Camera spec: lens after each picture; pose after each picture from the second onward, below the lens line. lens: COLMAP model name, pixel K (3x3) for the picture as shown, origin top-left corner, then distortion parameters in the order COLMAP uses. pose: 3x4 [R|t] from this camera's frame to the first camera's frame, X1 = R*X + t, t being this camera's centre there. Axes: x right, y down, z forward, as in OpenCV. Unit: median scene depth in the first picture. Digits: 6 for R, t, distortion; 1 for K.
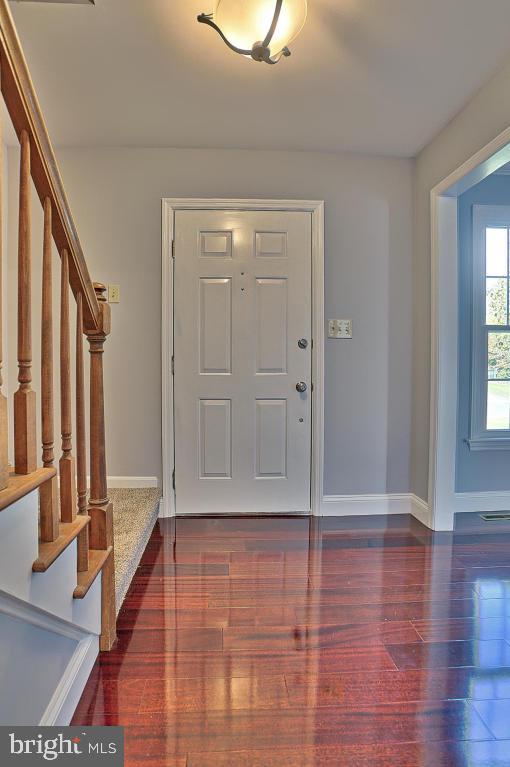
lens RADIAL K [[383.1, 0, 239.0], [0, 383.1, 371.0], [0, 0, 1]] dist [-0.026297, 0.006962]
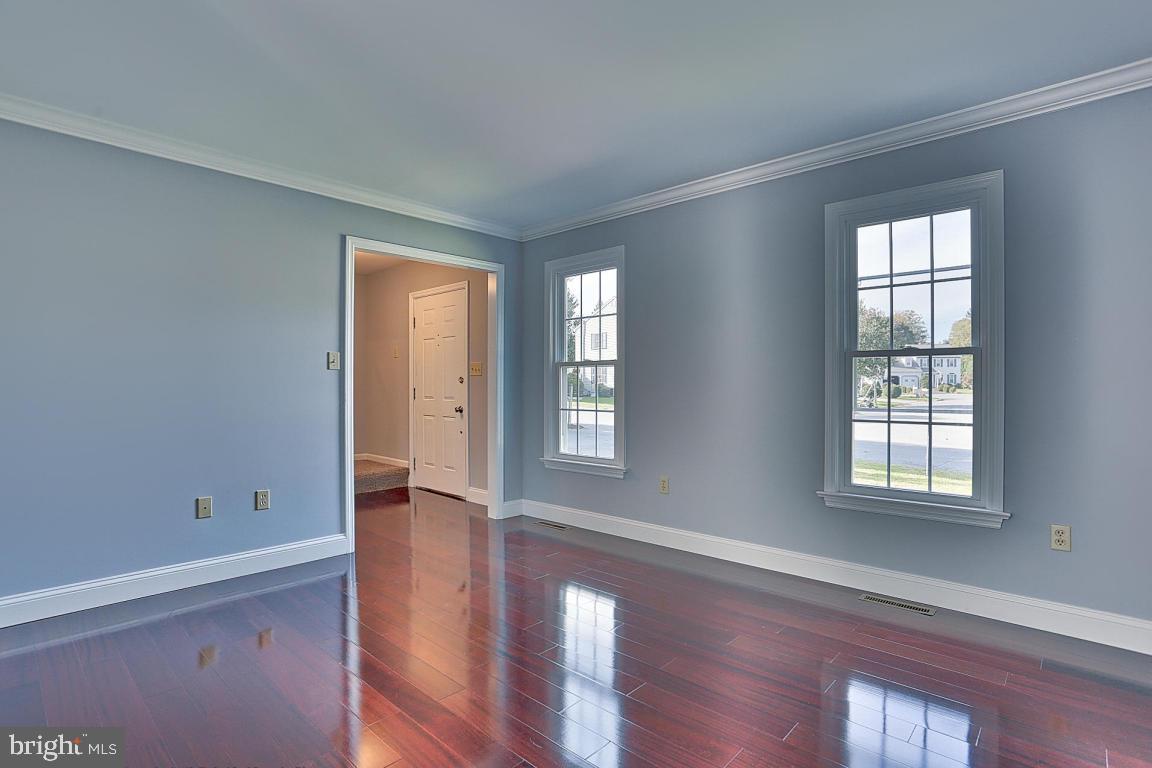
lens RADIAL K [[587.9, 0, 574.2], [0, 587.9, 383.9], [0, 0, 1]] dist [-0.023577, -0.000665]
pose [[0.686088, -0.006051, -0.727493, 2.085869], [-0.002576, 0.999939, -0.010746, -0.033060], [0.727514, 0.009247, 0.686031, -0.216863]]
